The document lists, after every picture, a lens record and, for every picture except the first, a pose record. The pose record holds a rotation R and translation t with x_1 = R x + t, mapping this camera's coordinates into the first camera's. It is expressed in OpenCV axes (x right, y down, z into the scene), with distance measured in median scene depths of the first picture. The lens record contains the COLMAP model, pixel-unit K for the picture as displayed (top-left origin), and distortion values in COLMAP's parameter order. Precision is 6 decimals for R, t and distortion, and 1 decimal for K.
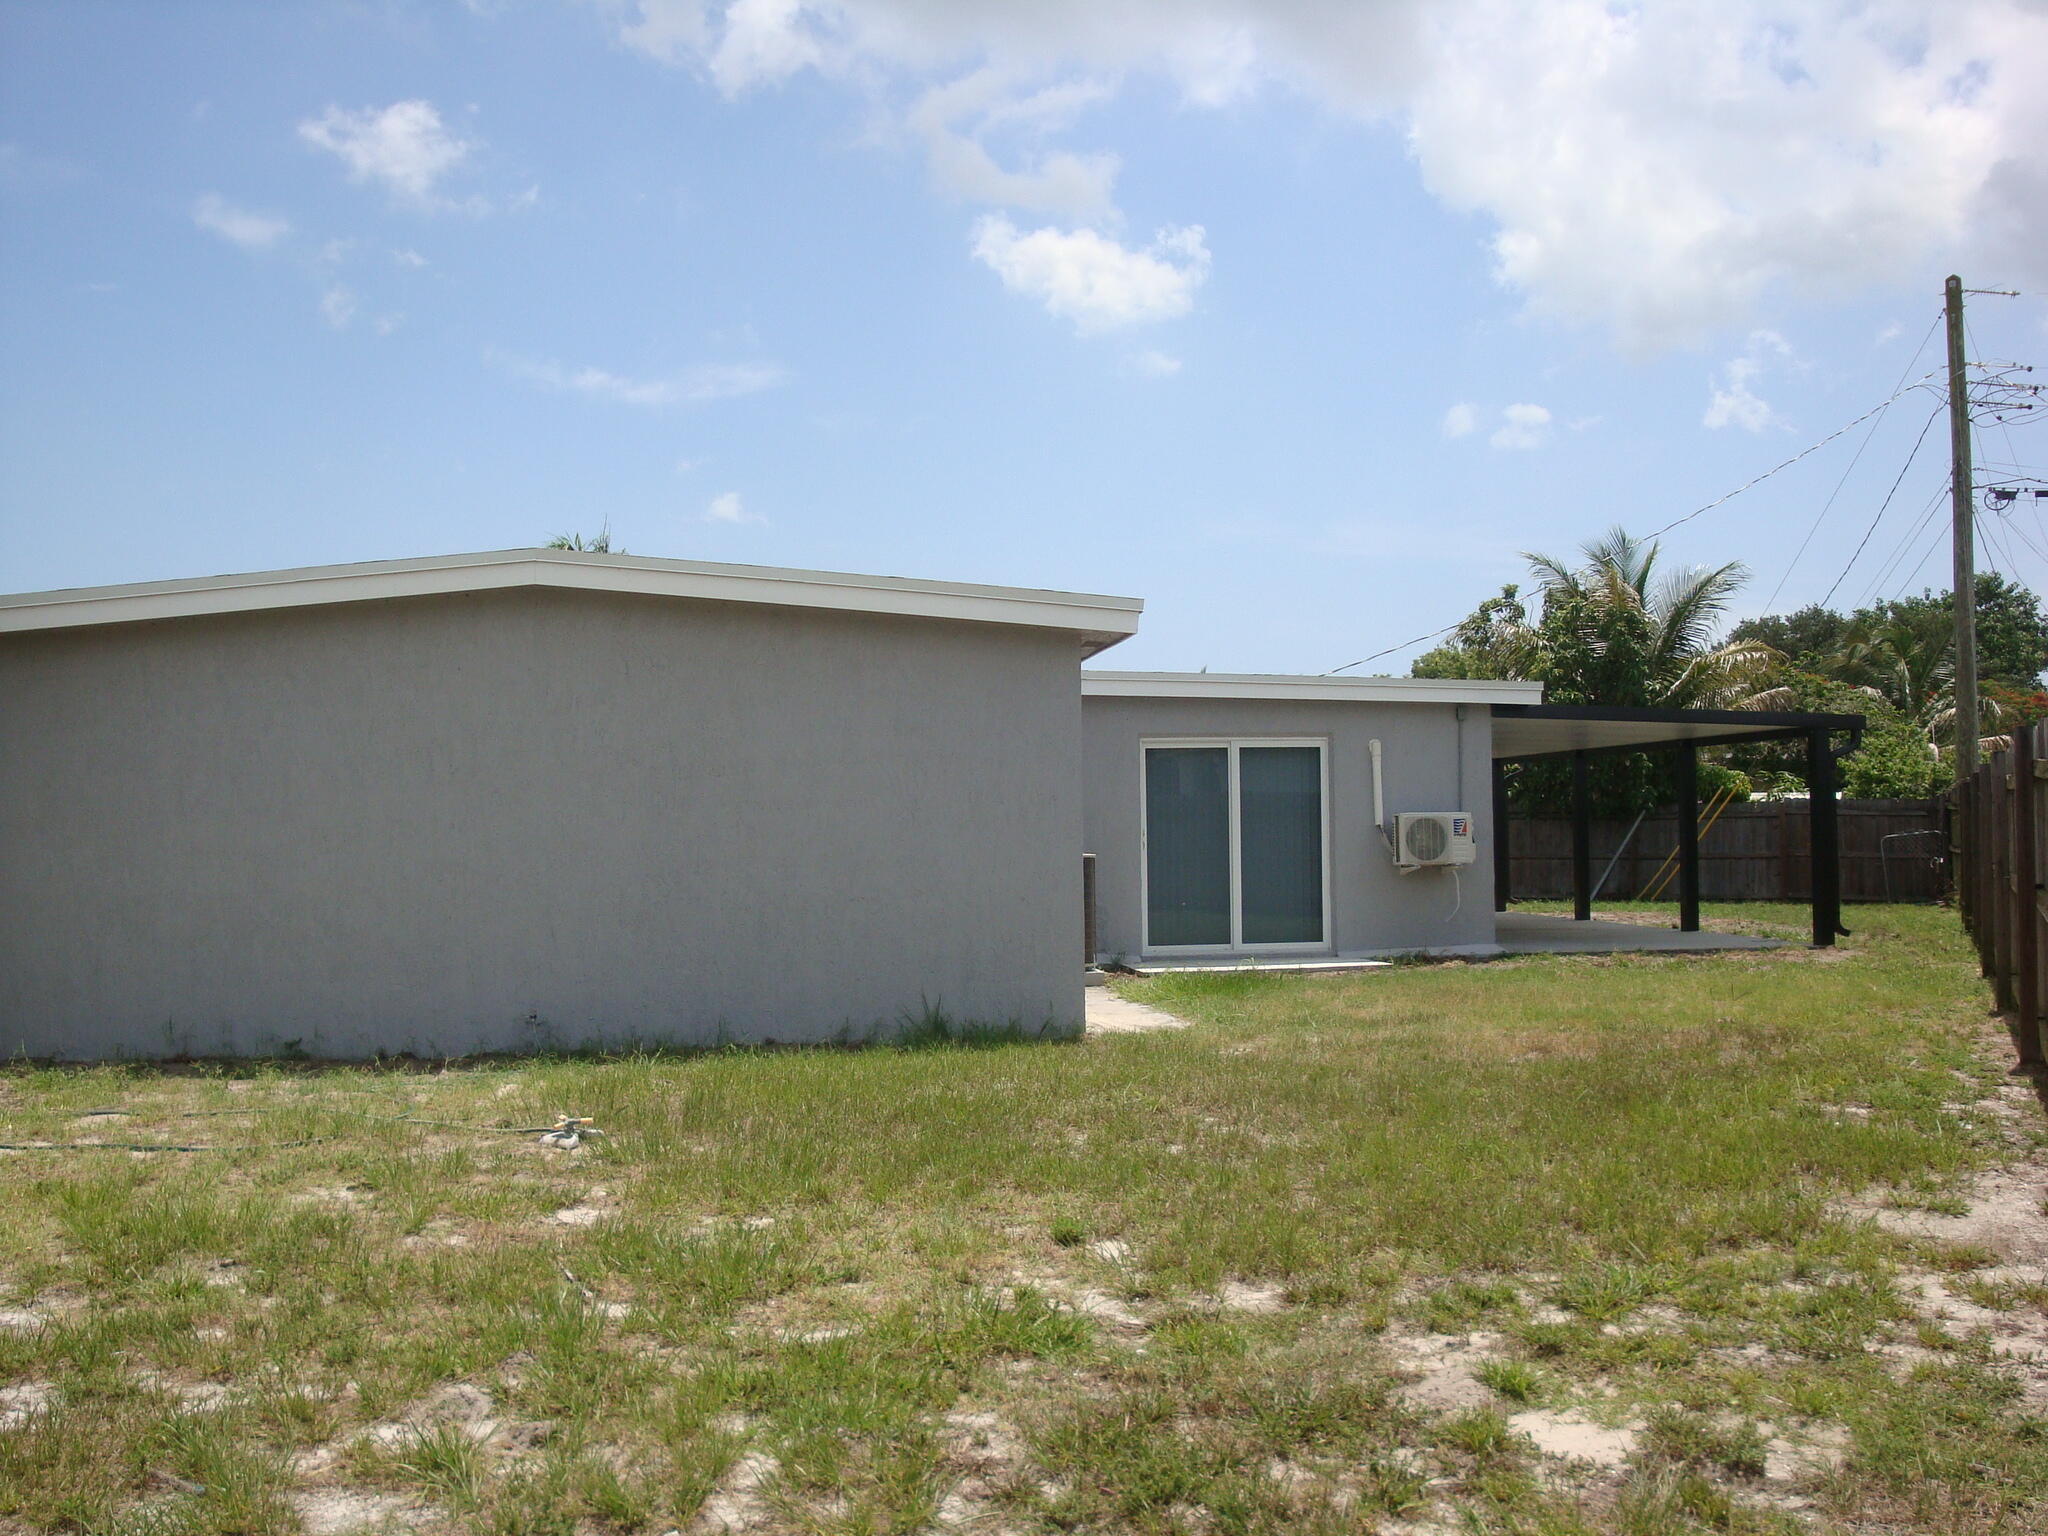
lens RADIAL K [[1839.7, 0, 1030.9], [0, 1839.7, 773.1], [0, 0, 1]] dist [-0.169260, 0.148543]
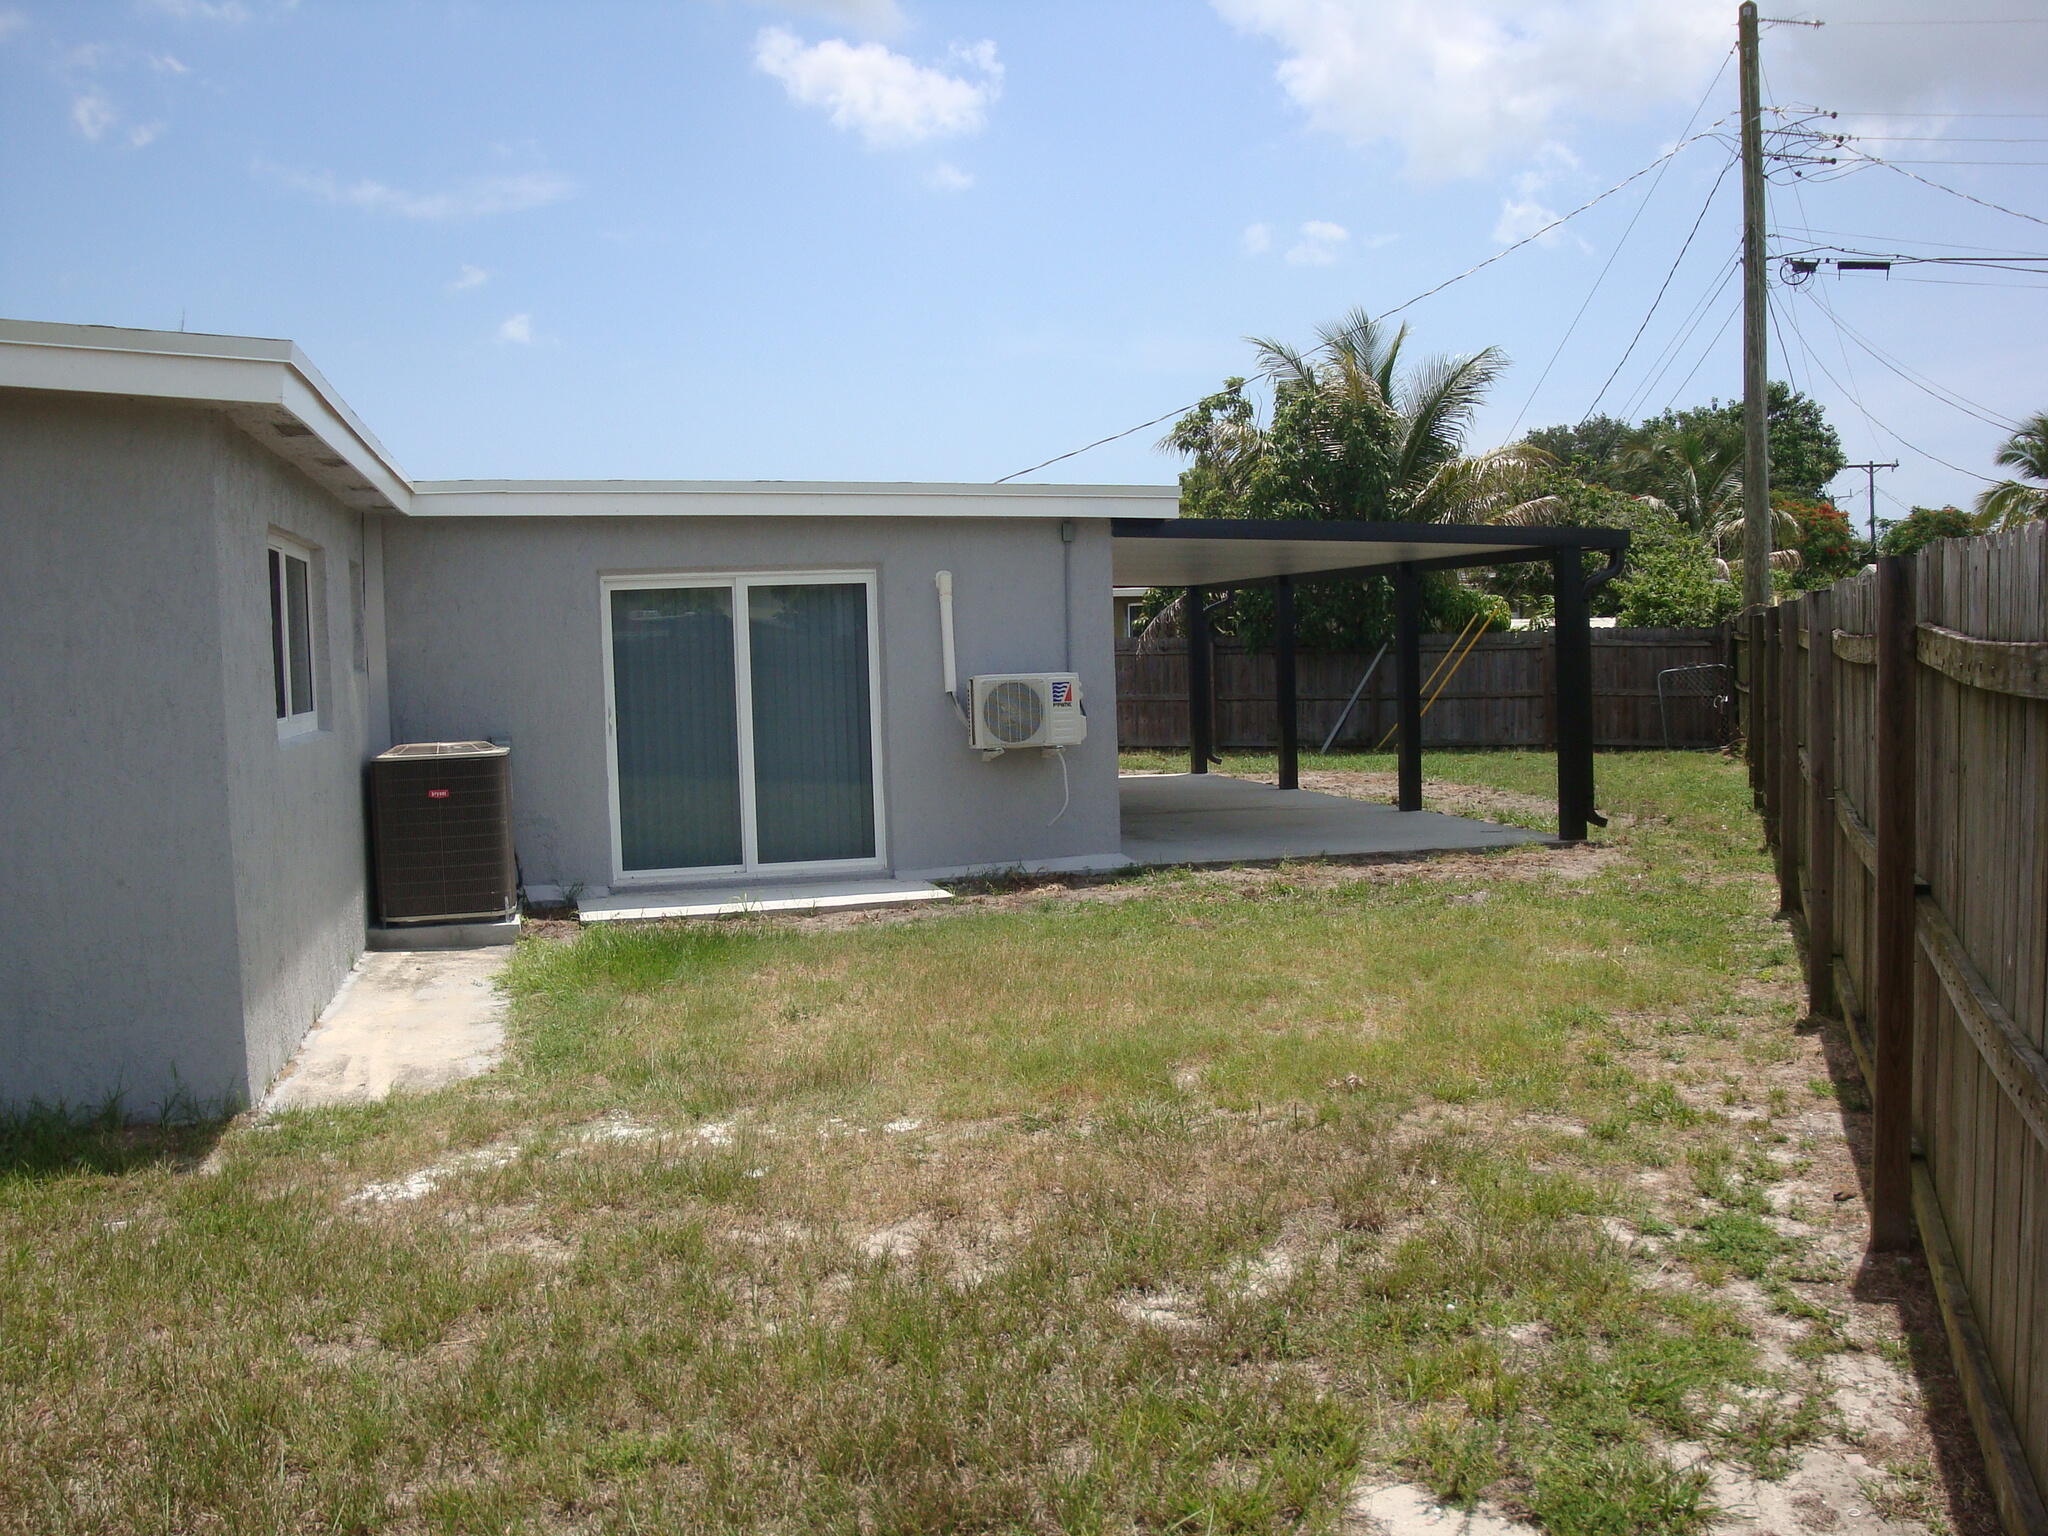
lens RADIAL K [[1839.7, 0, 1030.9], [0, 1839.7, 773.1], [0, 0, 1]] dist [-0.169260, 0.148543]
pose [[0.994270, -0.026871, 0.103463, 0.086474], [0.016650, 0.995006, 0.098413, -0.005856], [-0.105591, -0.096126, 0.989753, 0.169403]]
